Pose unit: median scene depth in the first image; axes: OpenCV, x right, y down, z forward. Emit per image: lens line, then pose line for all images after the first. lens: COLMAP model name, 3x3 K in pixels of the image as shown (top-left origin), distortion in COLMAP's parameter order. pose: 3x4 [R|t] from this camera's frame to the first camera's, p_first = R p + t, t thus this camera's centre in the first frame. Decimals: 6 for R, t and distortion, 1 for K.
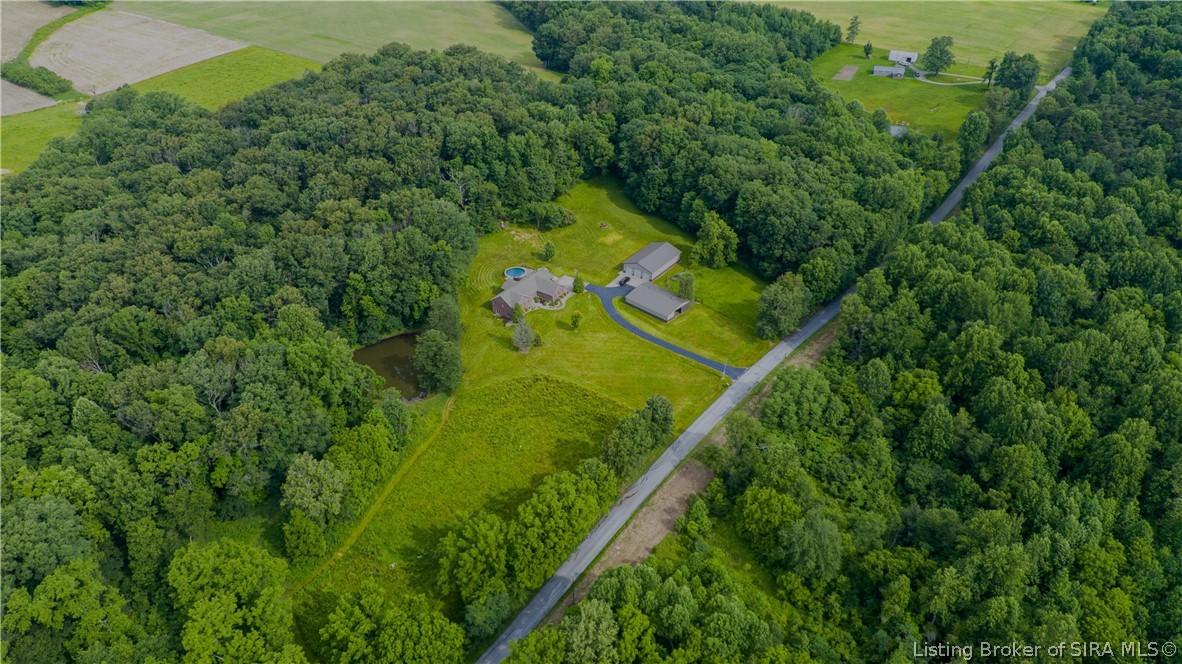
lens RADIAL K [[913.7, 0, 594.6], [0, 913.7, 333.5], [0, 0, 1]] dist [0.115035, -0.176130]
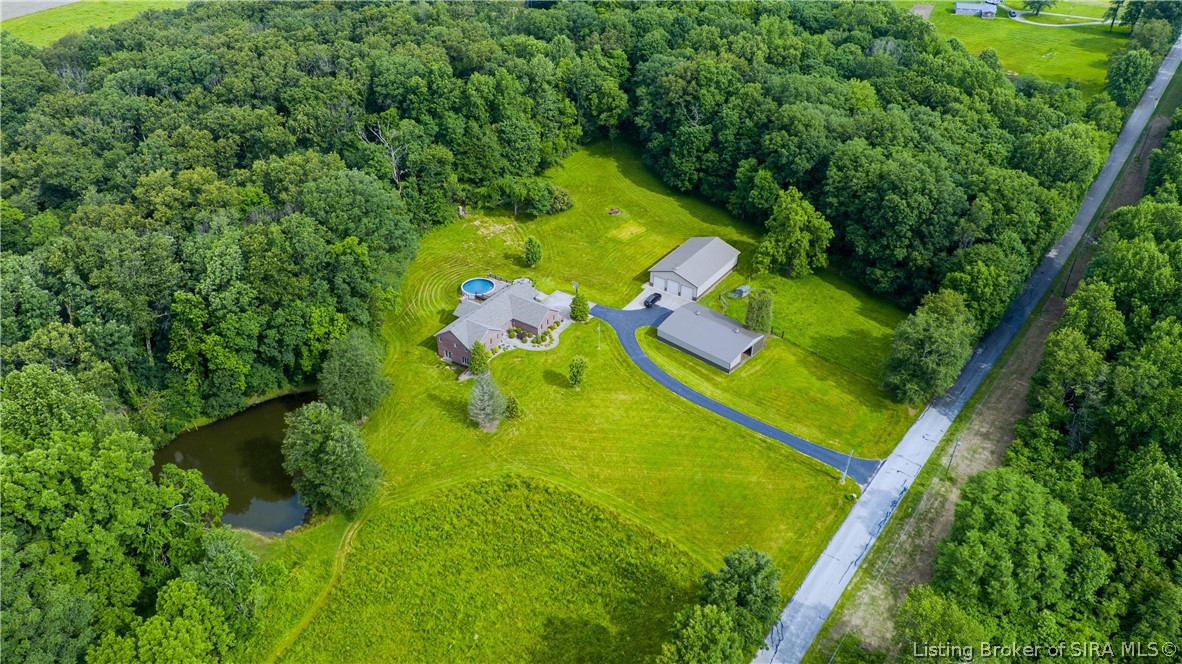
lens RADIAL K [[913.7, 0, 594.6], [0, 913.7, 333.5], [0, 0, 1]] dist [0.115035, -0.176130]
pose [[0.999900, -0.006665, 0.012476, -0.015018], [0.006516, 0.999907, 0.011956, -0.042294], [-0.012554, -0.011874, 0.999851, 0.375352]]
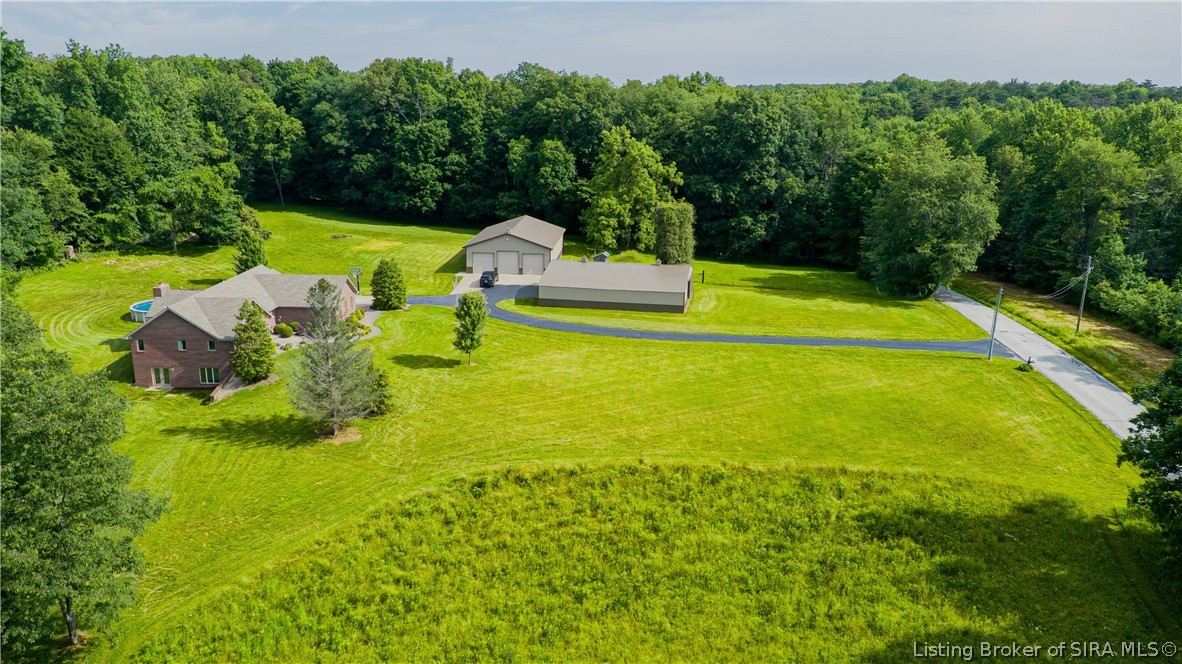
lens RADIAL K [[913.7, 0, 594.6], [0, 913.7, 333.5], [0, 0, 1]] dist [0.115035, -0.176130]
pose [[0.848634, -0.137332, 0.510843, -0.130664], [0.286291, 0.931293, -0.225234, 0.064270], [-0.444813, 0.337391, 0.829644, 0.666002]]
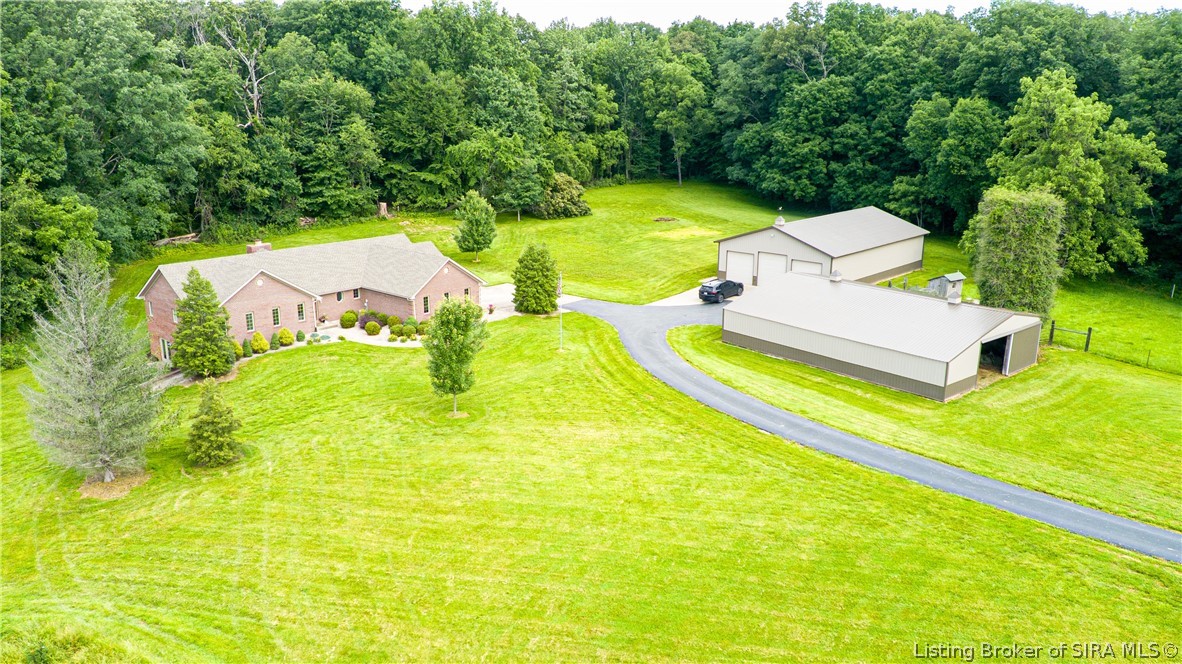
lens RADIAL K [[913.7, 0, 594.6], [0, 913.7, 333.5], [0, 0, 1]] dist [0.115035, -0.176130]
pose [[0.992782, 0.025466, -0.117199, 0.027818], [-0.060108, 0.951261, -0.302472, 0.034816], [0.103784, 0.307333, 0.945926, 0.754460]]
